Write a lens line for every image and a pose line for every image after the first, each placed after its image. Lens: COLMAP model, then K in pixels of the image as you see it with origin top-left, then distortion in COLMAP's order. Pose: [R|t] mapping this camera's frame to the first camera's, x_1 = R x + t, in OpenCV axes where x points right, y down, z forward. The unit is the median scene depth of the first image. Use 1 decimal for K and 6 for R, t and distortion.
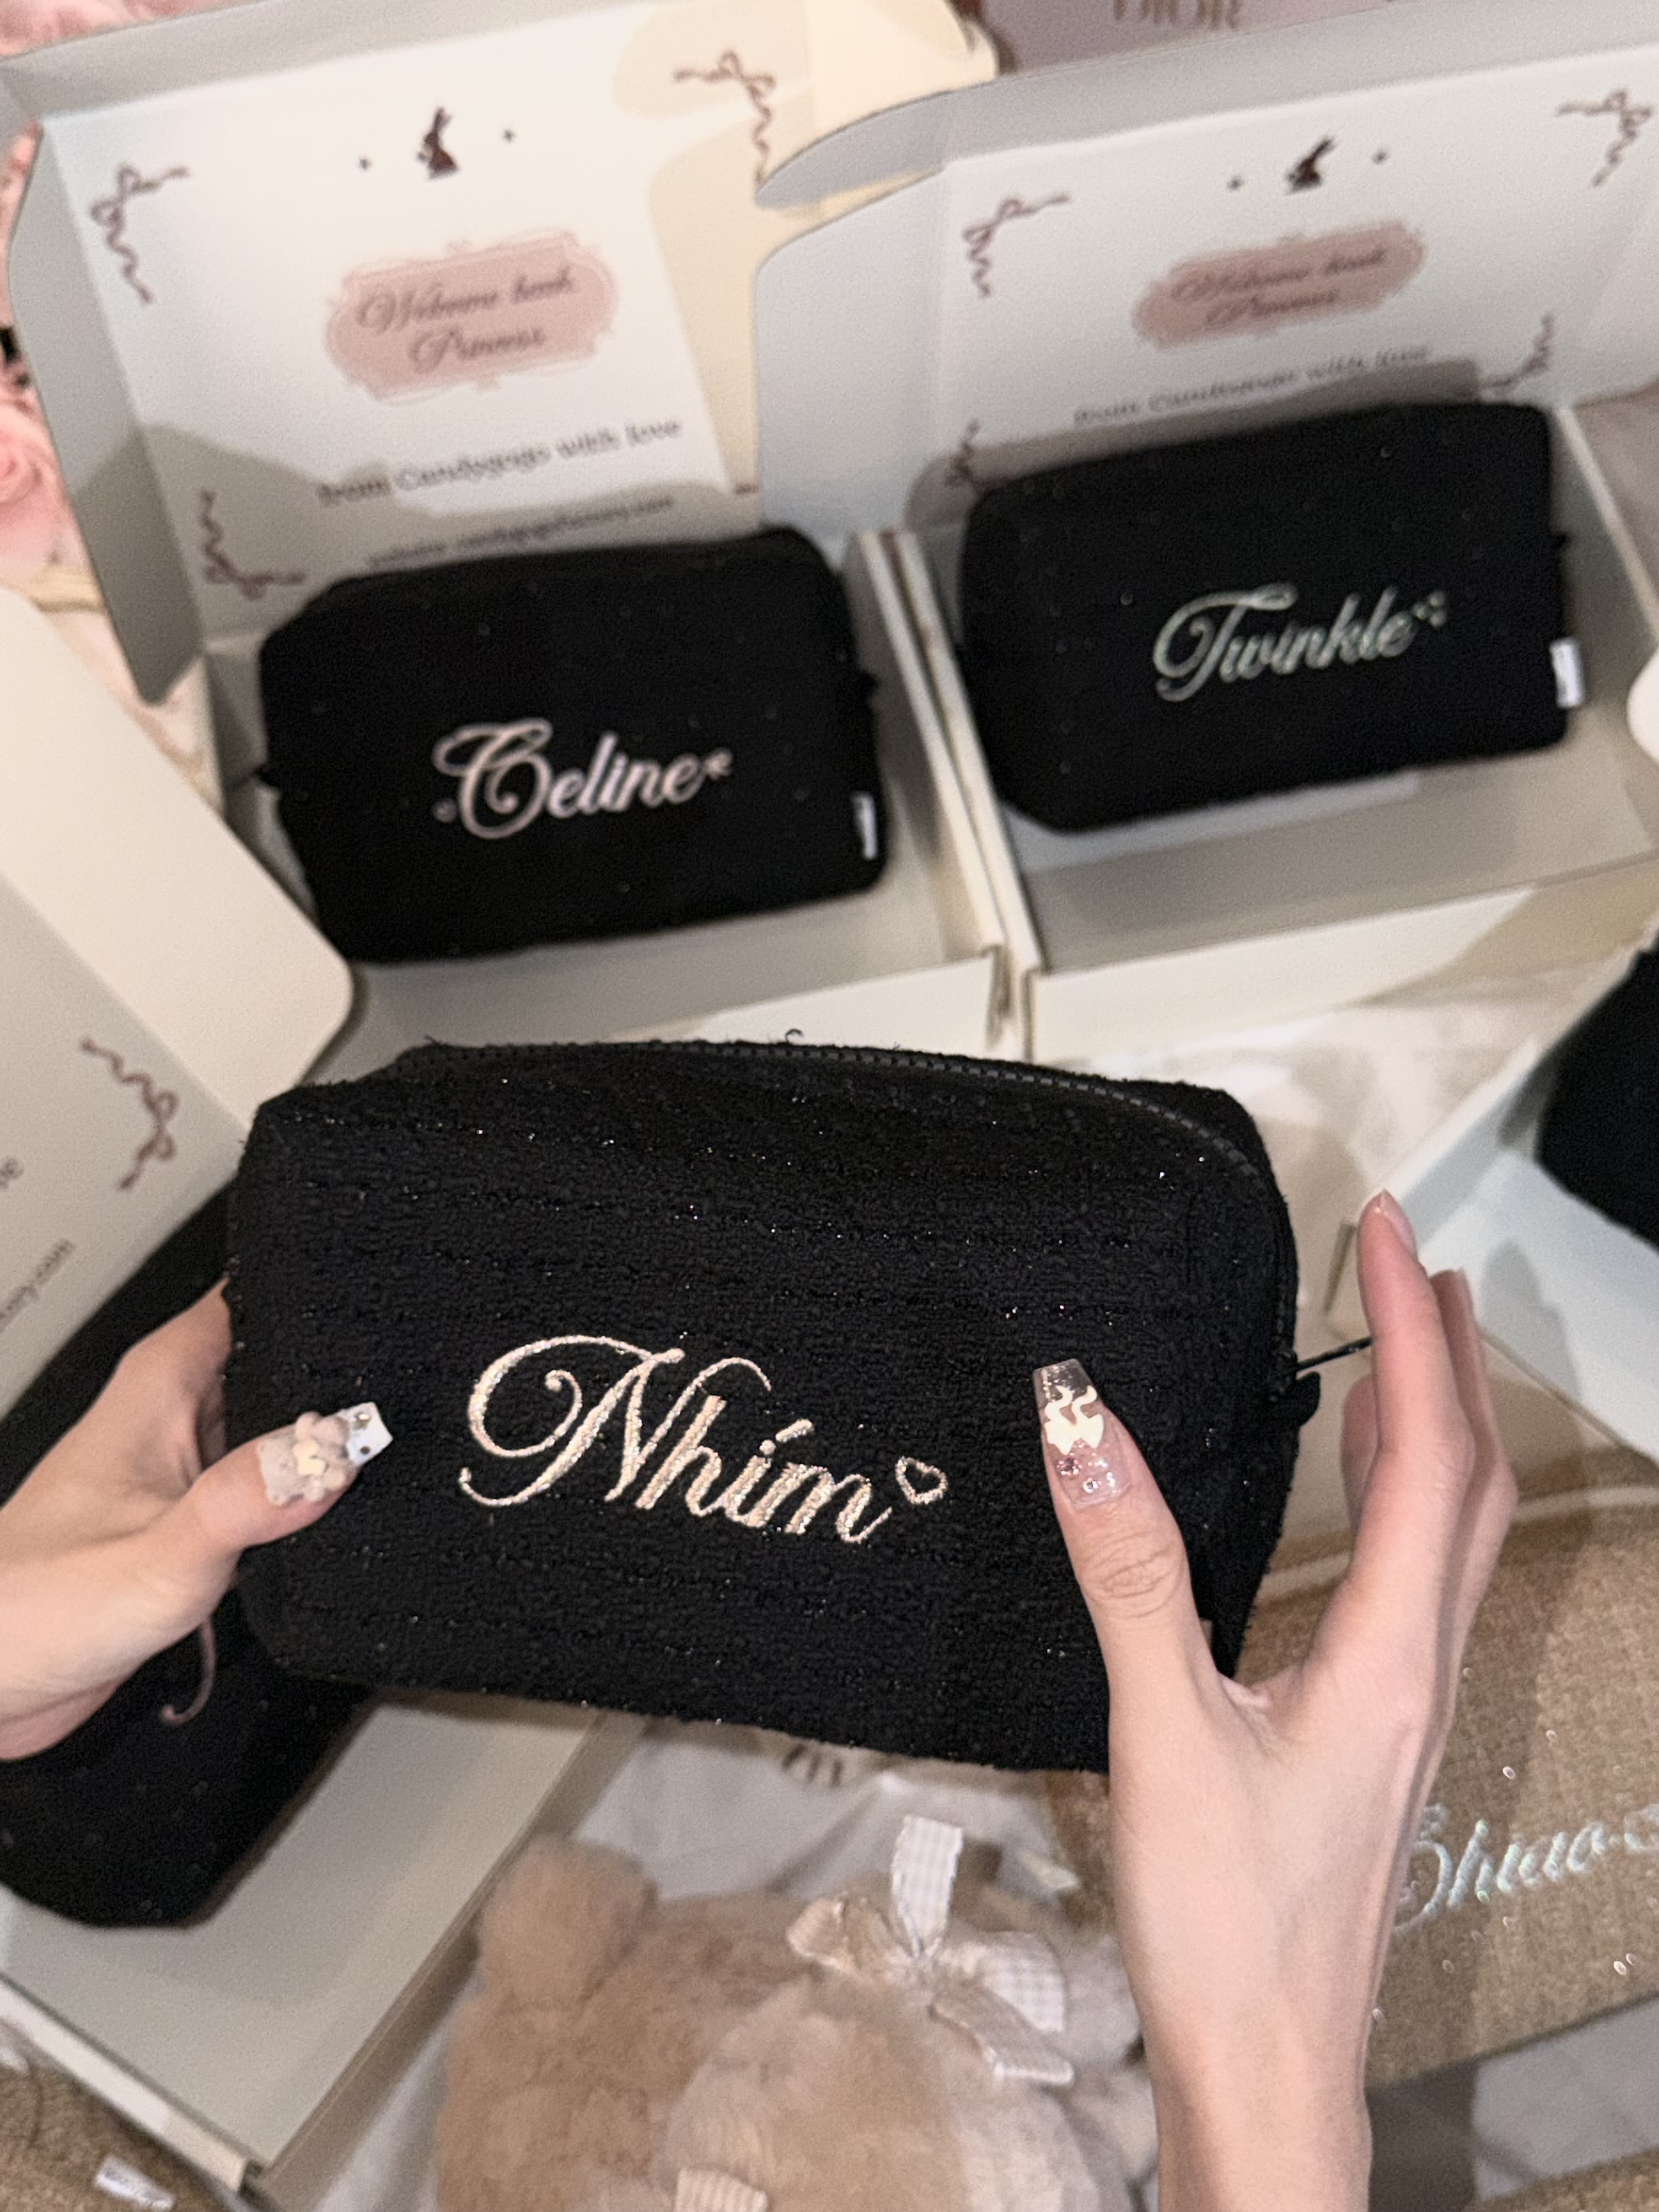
lens RADIAL K [[2927.0, 0, 930.9], [0, 2927.0, 1052.3], [0, 0, 1]] dist [0.169227, -0.727480]
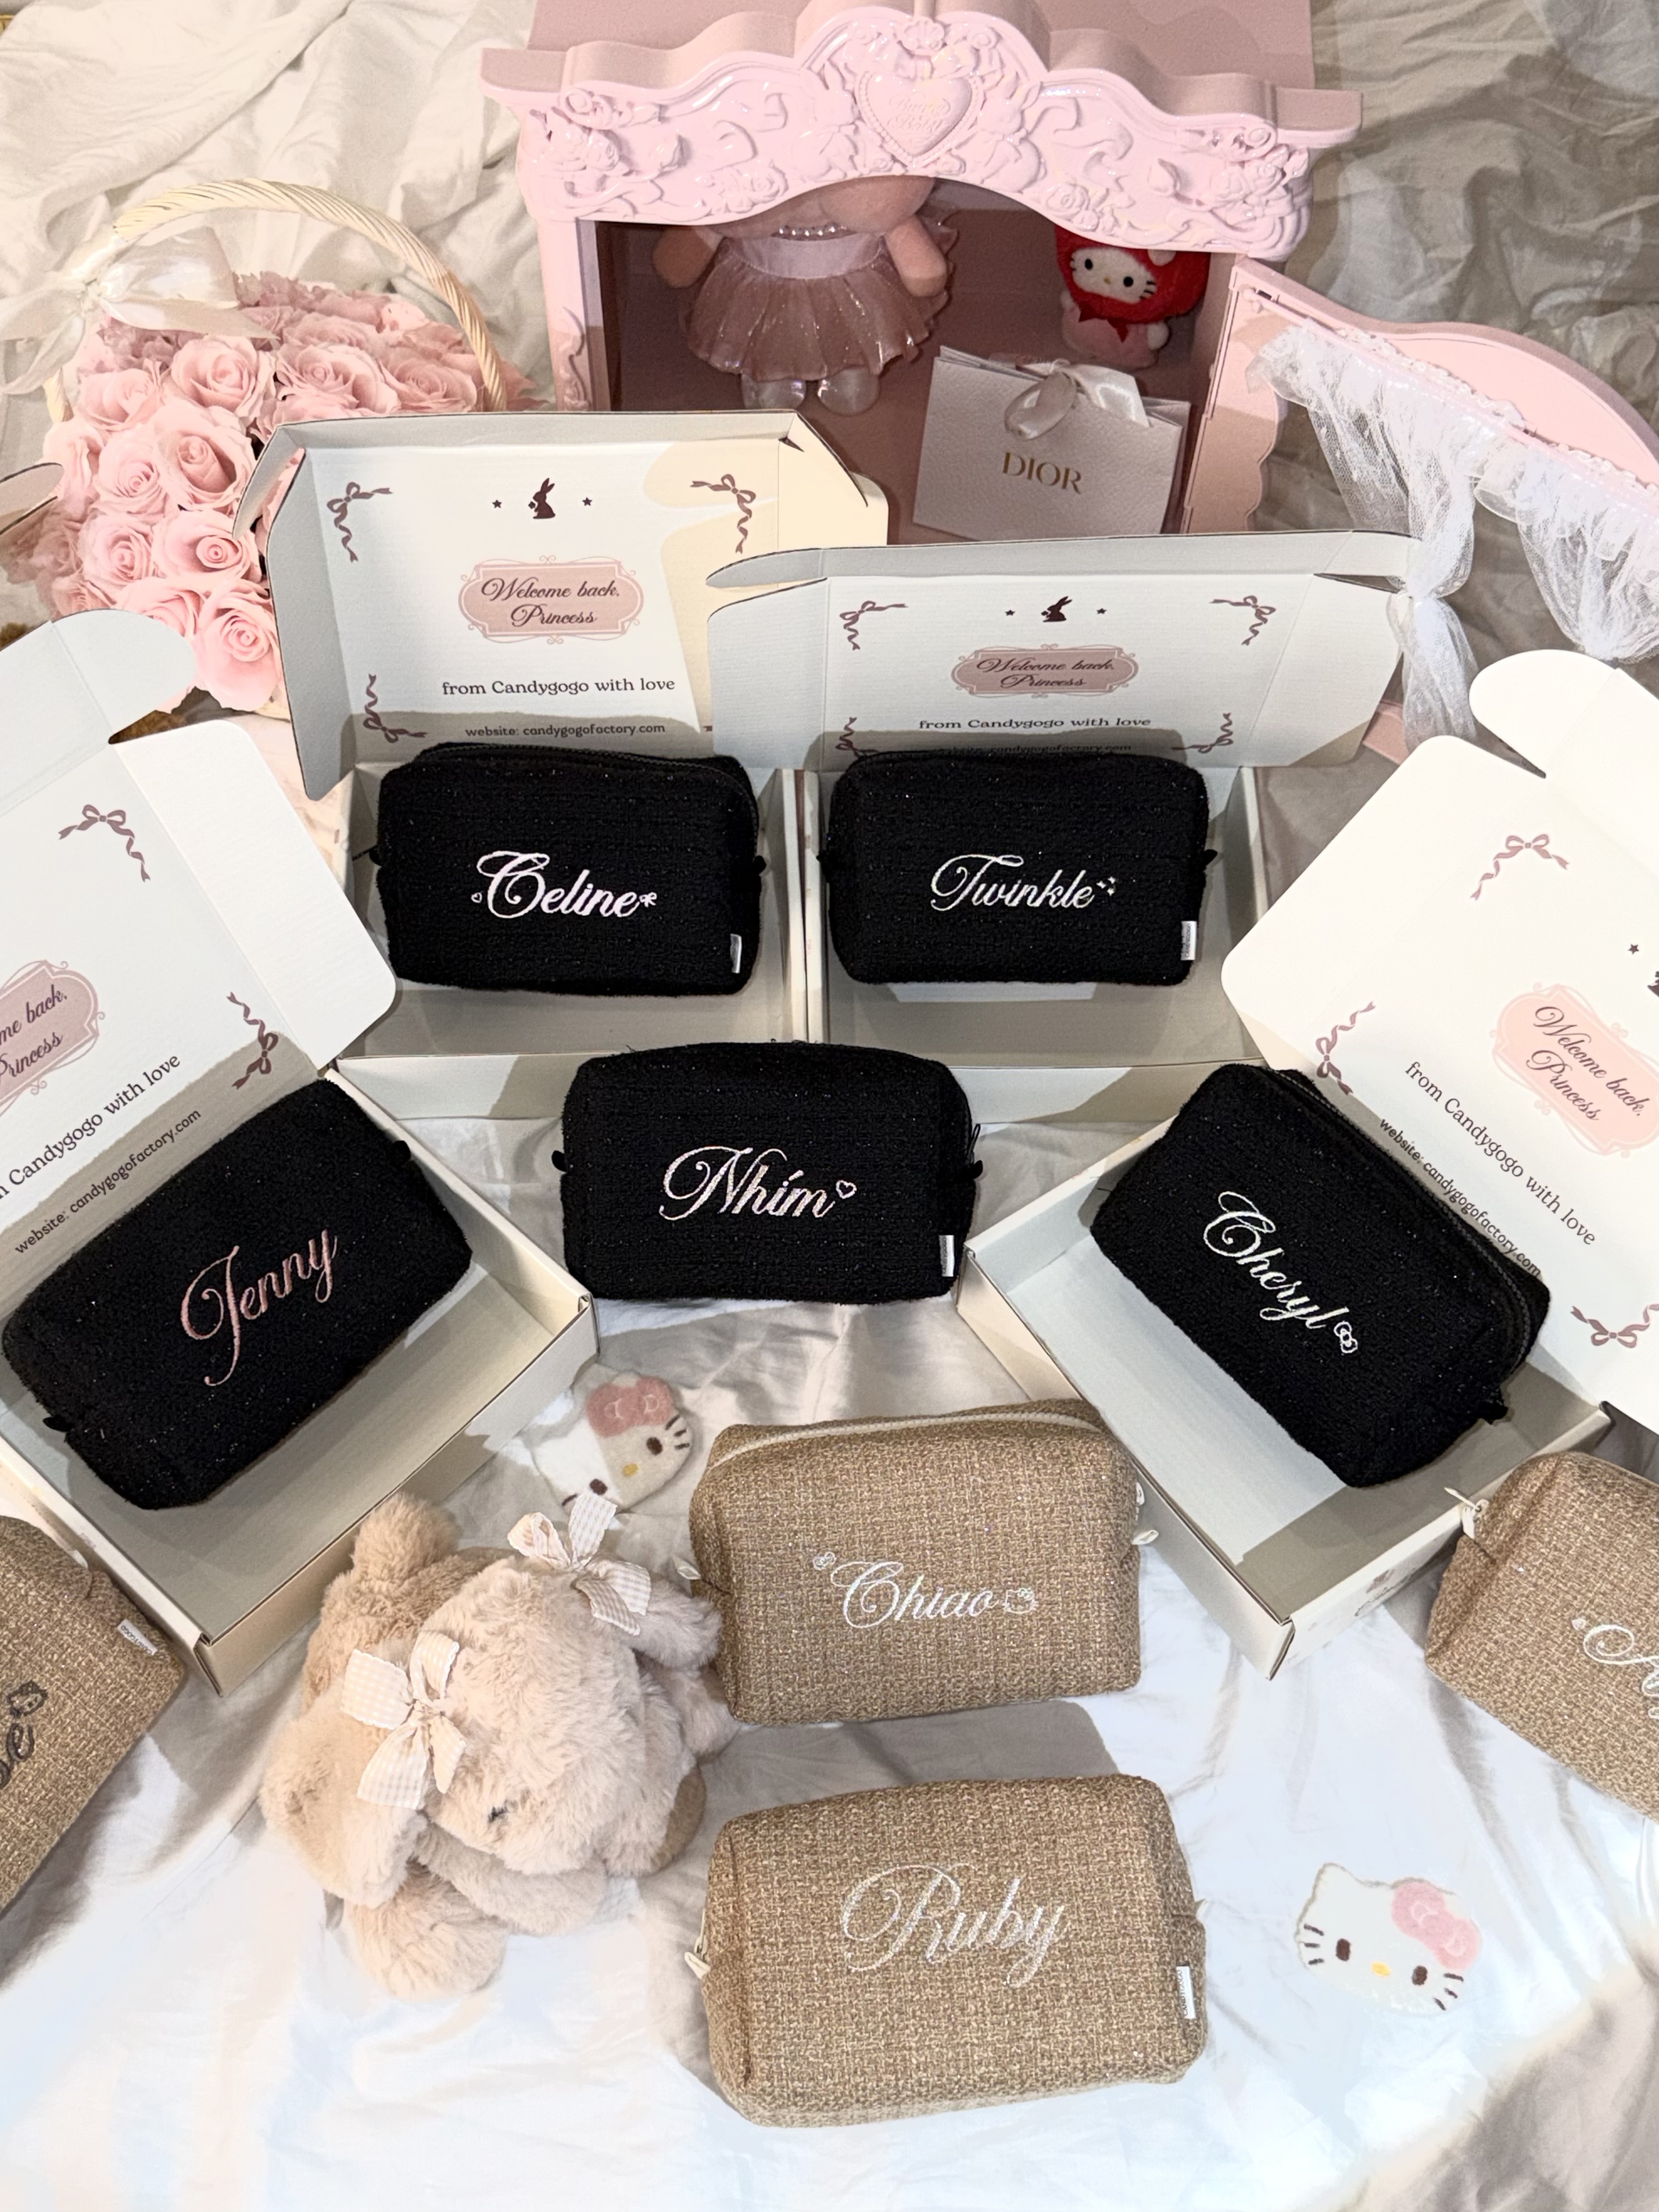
lens RADIAL K [[2314.2, 0, 829.5], [0, 2314.2, 1106.0], [0, 0, 1]] dist [0.118726, -0.306165]
pose [[0.982453, 0.184033, -0.030284, 0.084252], [-0.184300, 0.982850, -0.006252, 0.003014], [0.028614, 0.011723, 0.999522, -0.268320]]
